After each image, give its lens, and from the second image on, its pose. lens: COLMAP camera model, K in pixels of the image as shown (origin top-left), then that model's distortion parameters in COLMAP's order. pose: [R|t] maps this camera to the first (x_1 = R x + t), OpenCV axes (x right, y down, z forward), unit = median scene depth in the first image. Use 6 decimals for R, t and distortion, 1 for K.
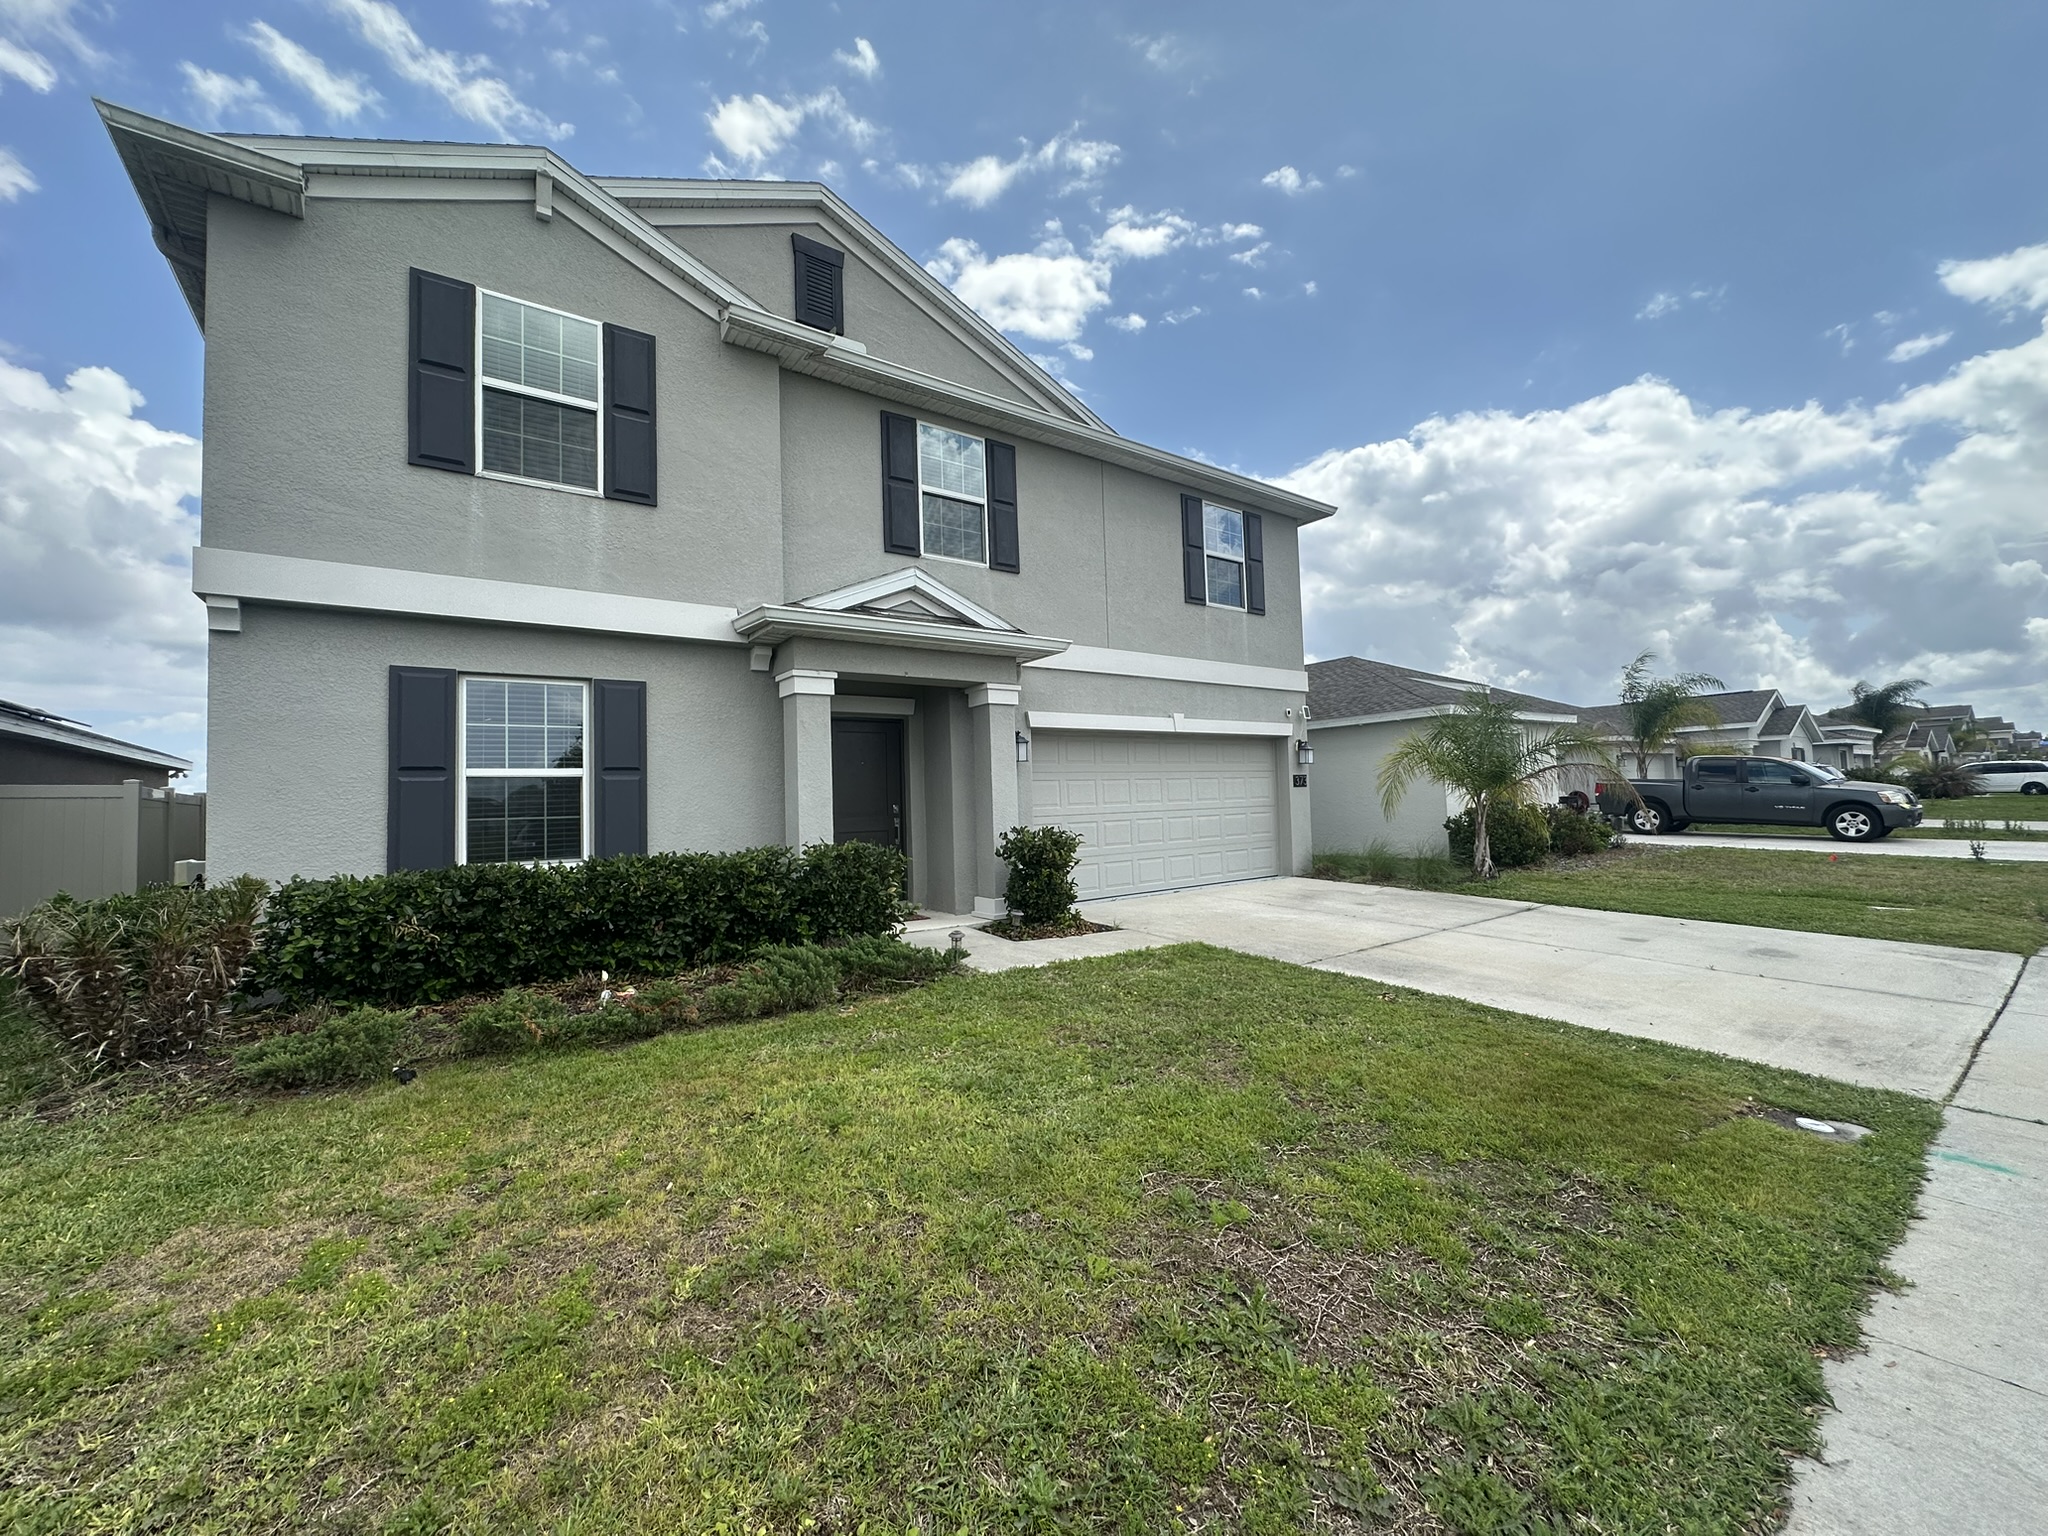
lens RADIAL K [[829.2, 0, 1029.4], [0, 829.2, 759.1], [0, 0, 1]] dist [-0.003432, 0.000101]
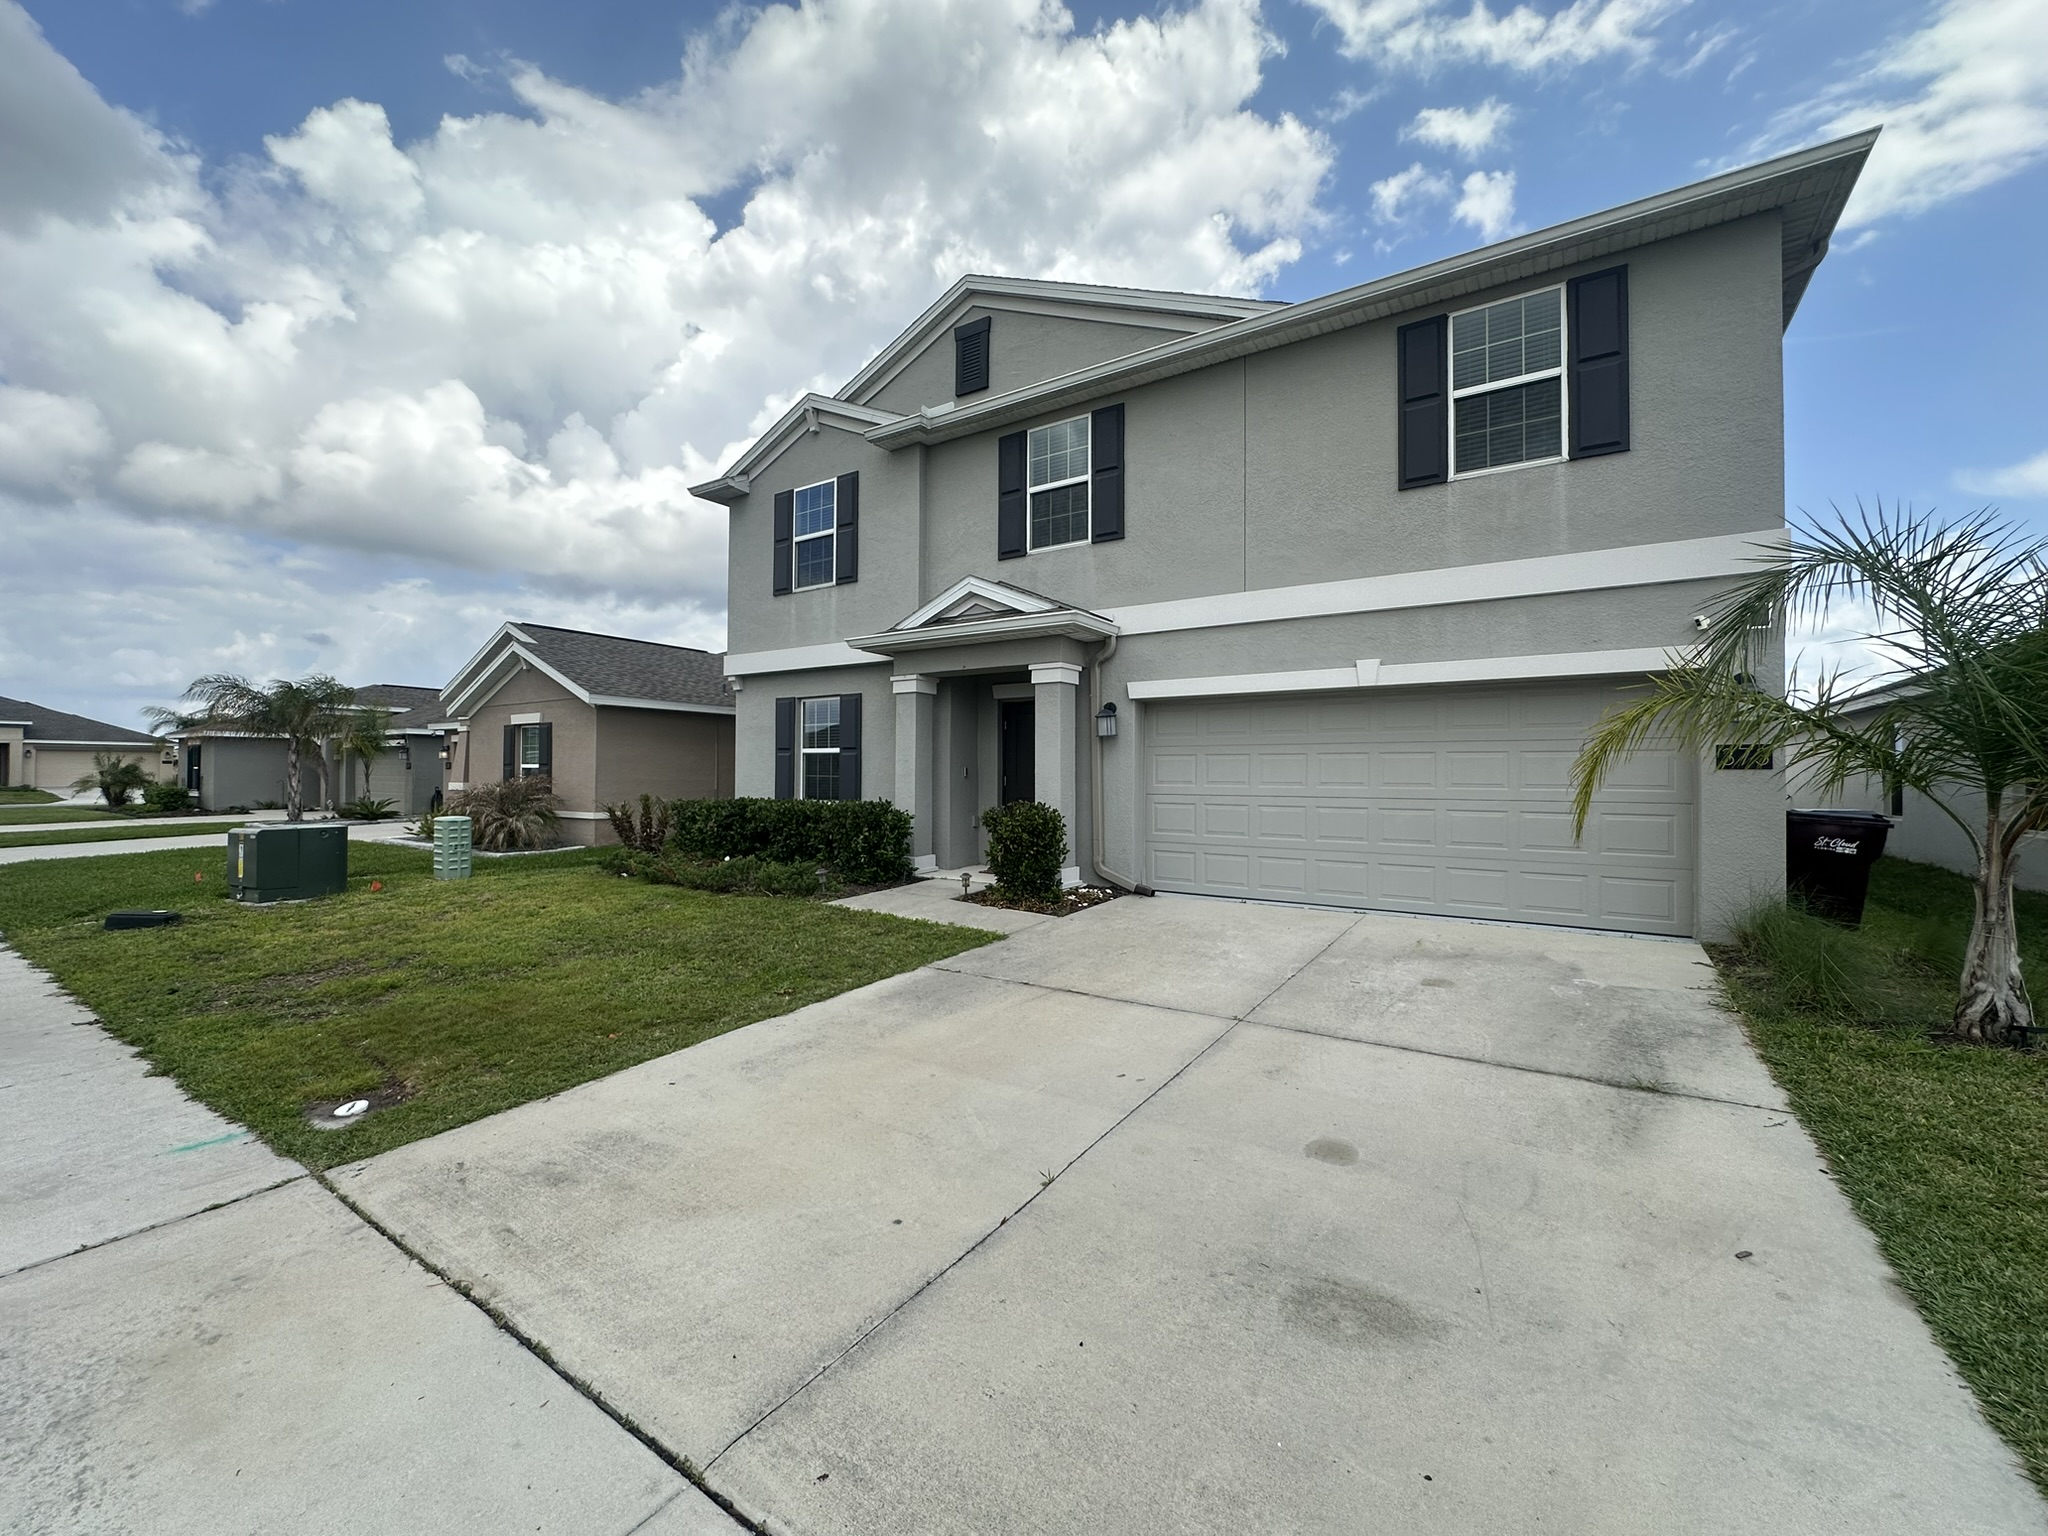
lens RADIAL K [[821.4, 0, 1024.0], [0, 821.4, 768.0], [0, 0, 1]] dist [-0.004383, 0.000044]
pose [[0.339034, 0.021675, -0.940524, 0.968178], [0.029043, 0.999017, 0.033492, 0.005752], [0.940326, -0.038671, 0.338071, 0.646303]]
